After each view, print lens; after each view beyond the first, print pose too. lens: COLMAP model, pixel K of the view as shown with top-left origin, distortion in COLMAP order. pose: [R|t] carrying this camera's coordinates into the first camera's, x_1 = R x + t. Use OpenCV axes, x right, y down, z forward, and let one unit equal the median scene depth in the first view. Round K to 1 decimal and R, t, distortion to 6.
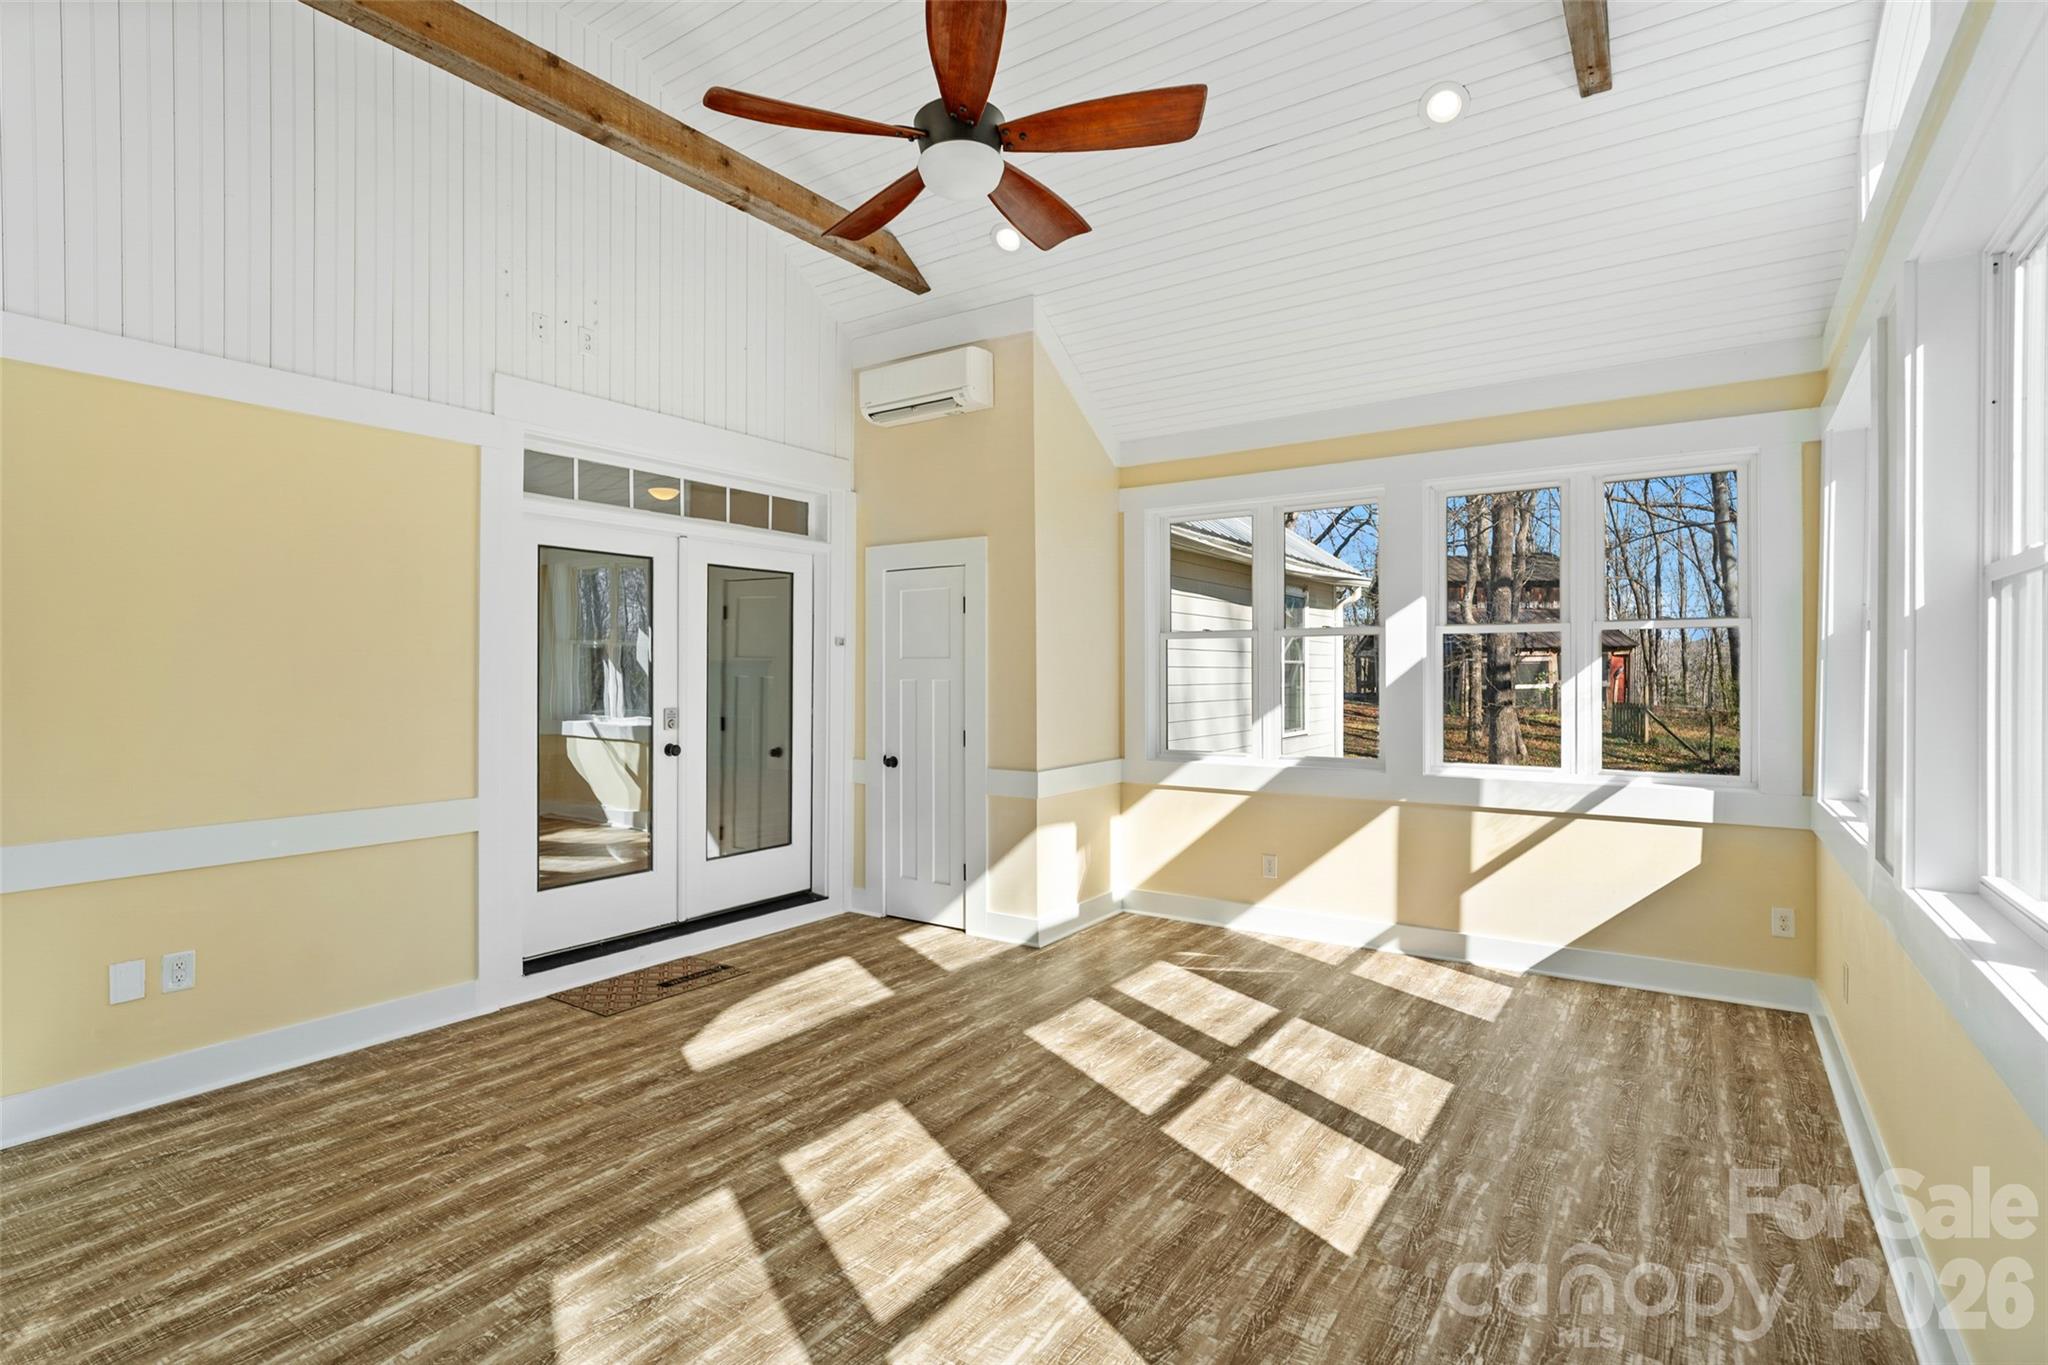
lens RADIAL K [[978.5, 0, 1022.7], [0, 978.5, 678.2], [0, 0, 1]] dist [-0.005433, 0.000152]
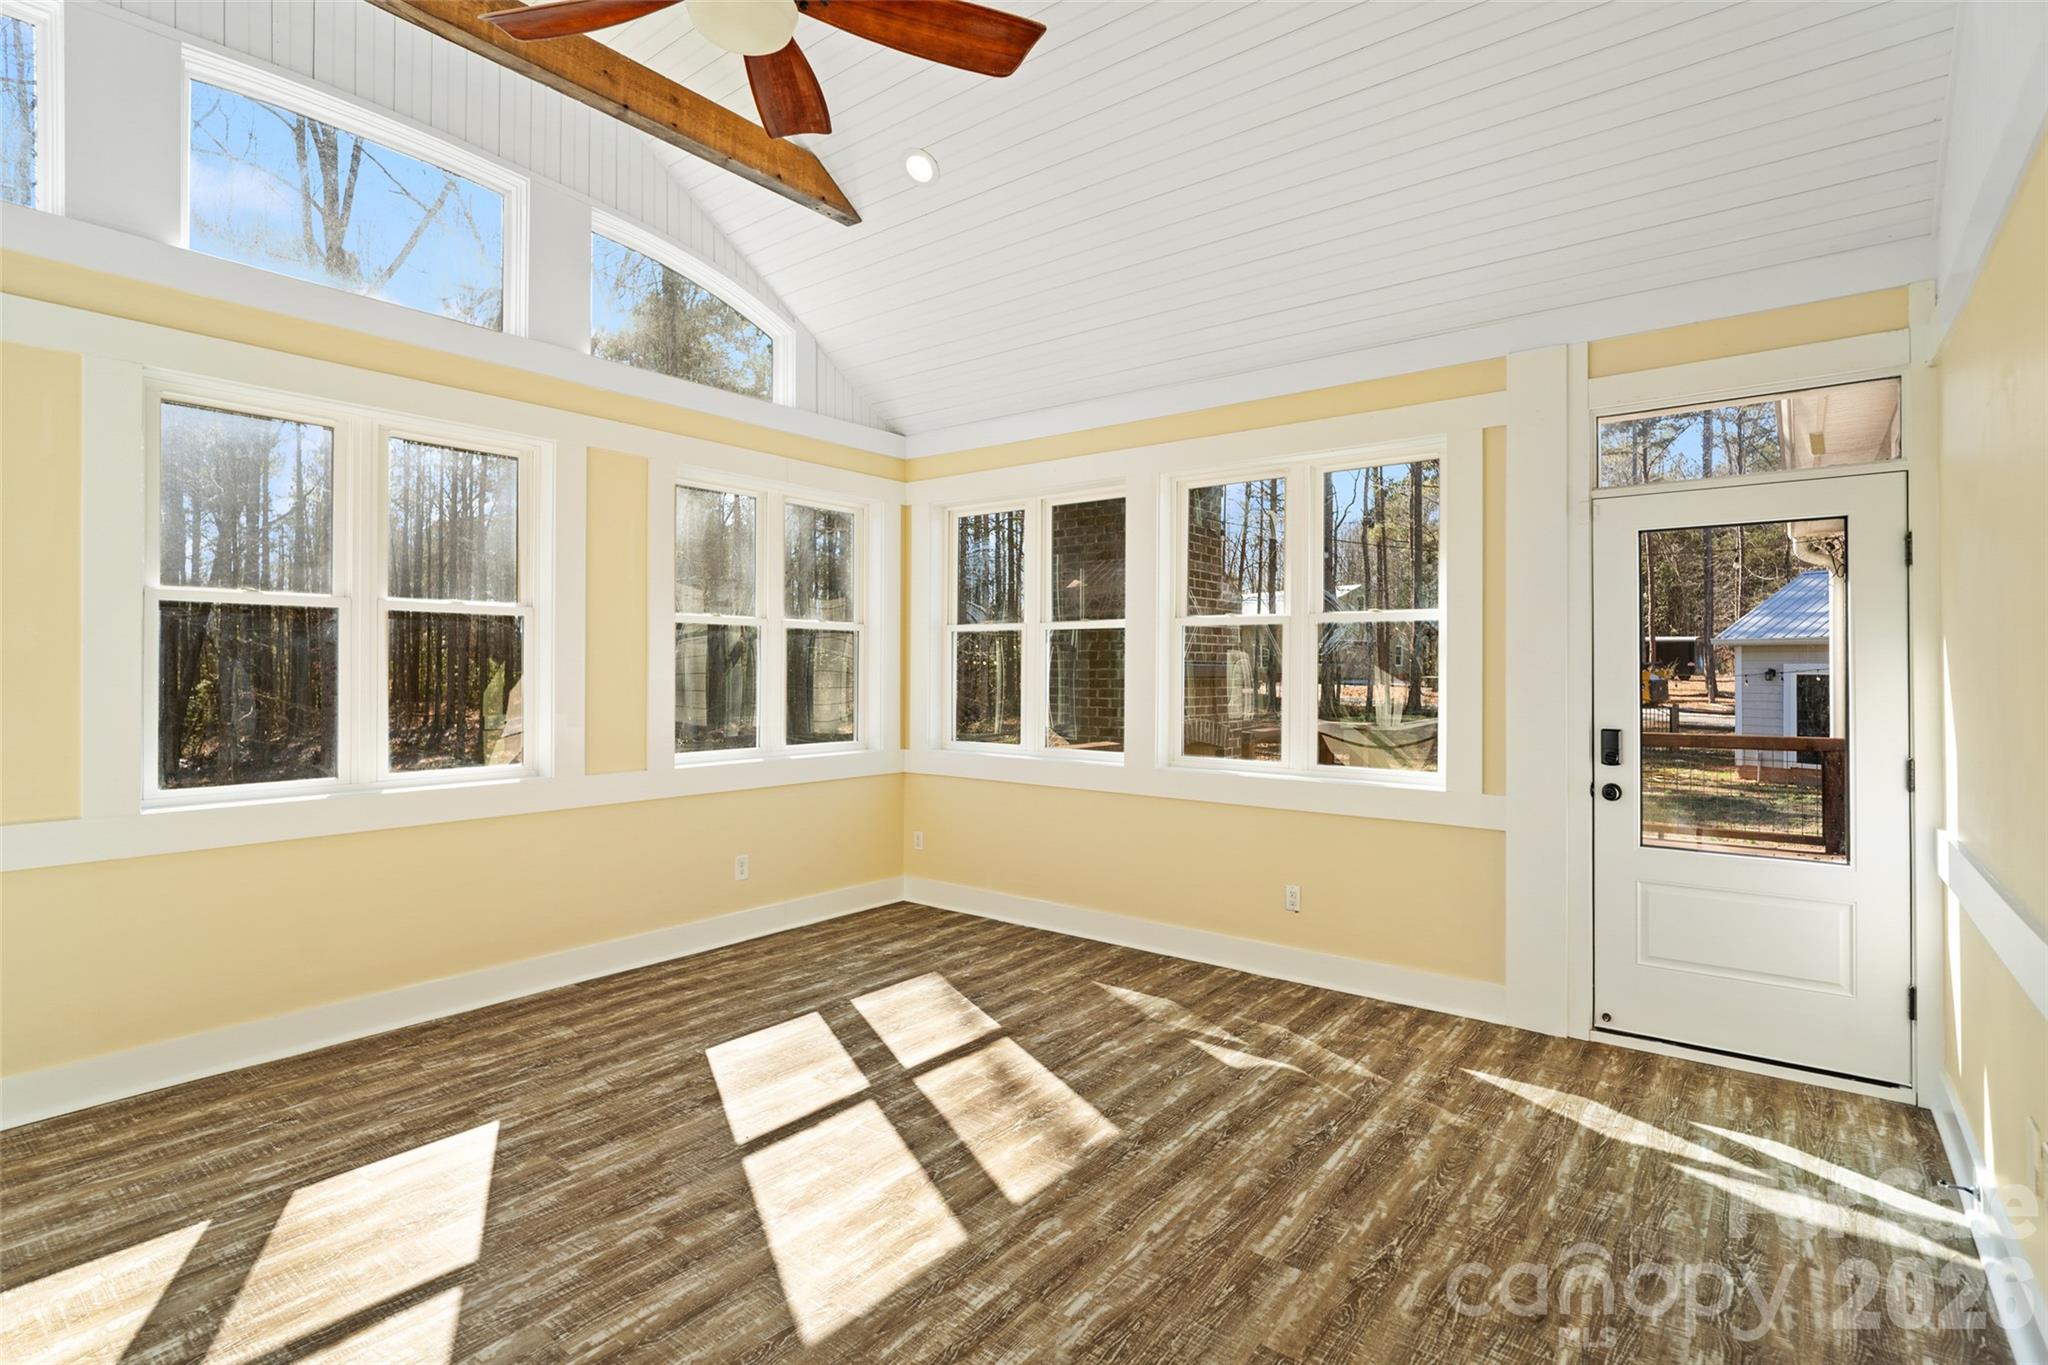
lens RADIAL K [[978.5, 0, 1025.4], [0, 978.5, 671.2], [0, 0, 1]] dist [-0.005433, 0.000152]
pose [[-0.997953, -0.003549, 0.063854, -0.375833], [-0.003035, 0.999962, 0.008154, -0.001460], [-0.063880, 0.007944, -0.997926, 1.961288]]
